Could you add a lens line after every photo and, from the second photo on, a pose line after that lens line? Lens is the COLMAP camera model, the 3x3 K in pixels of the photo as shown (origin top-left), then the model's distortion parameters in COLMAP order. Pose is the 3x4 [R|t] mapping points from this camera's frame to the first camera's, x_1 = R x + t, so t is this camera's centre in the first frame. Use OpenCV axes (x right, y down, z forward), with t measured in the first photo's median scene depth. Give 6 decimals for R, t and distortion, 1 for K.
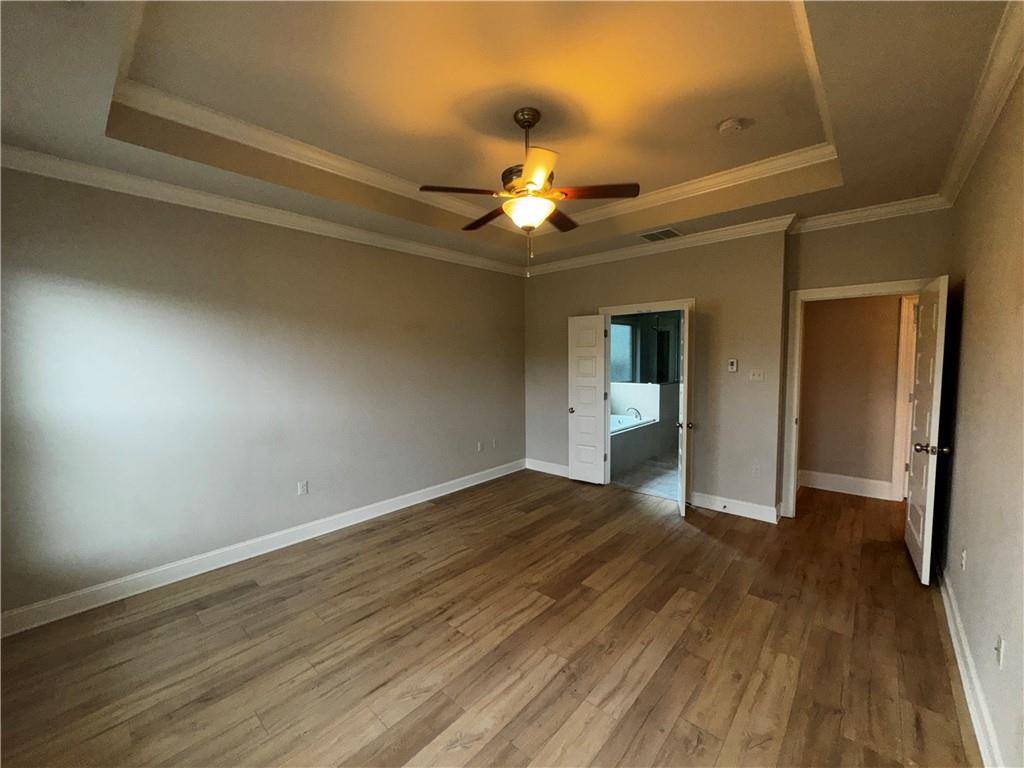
lens RADIAL K [[410.1, 0, 511.0], [0, 410.1, 383.6], [0, 0, 1]] dist [-0.001157, -0.000107]
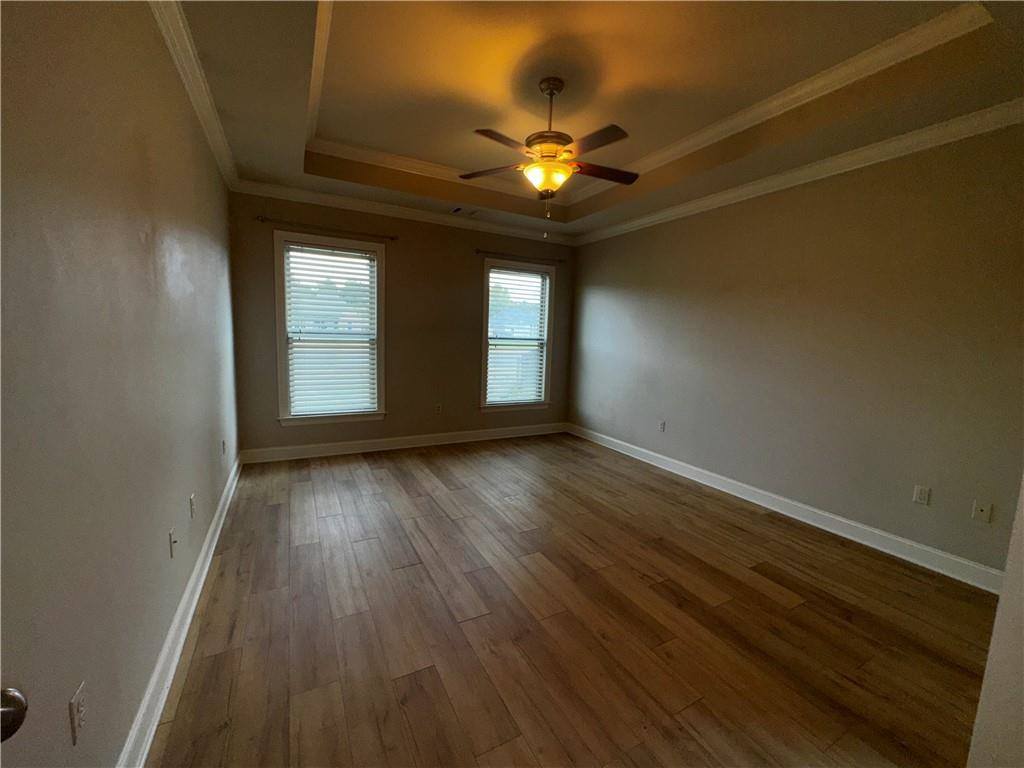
lens RADIAL K [[410.1, 0, 511.0], [0, 410.1, 383.6], [0, 0, 1]] dist [-0.001157, -0.000107]
pose [[-0.340228, 0.109477, -0.933948, 0.877657], [-0.091460, 0.984638, 0.148737, -0.022851], [0.935885, 0.136023, -0.324989, 1.018535]]
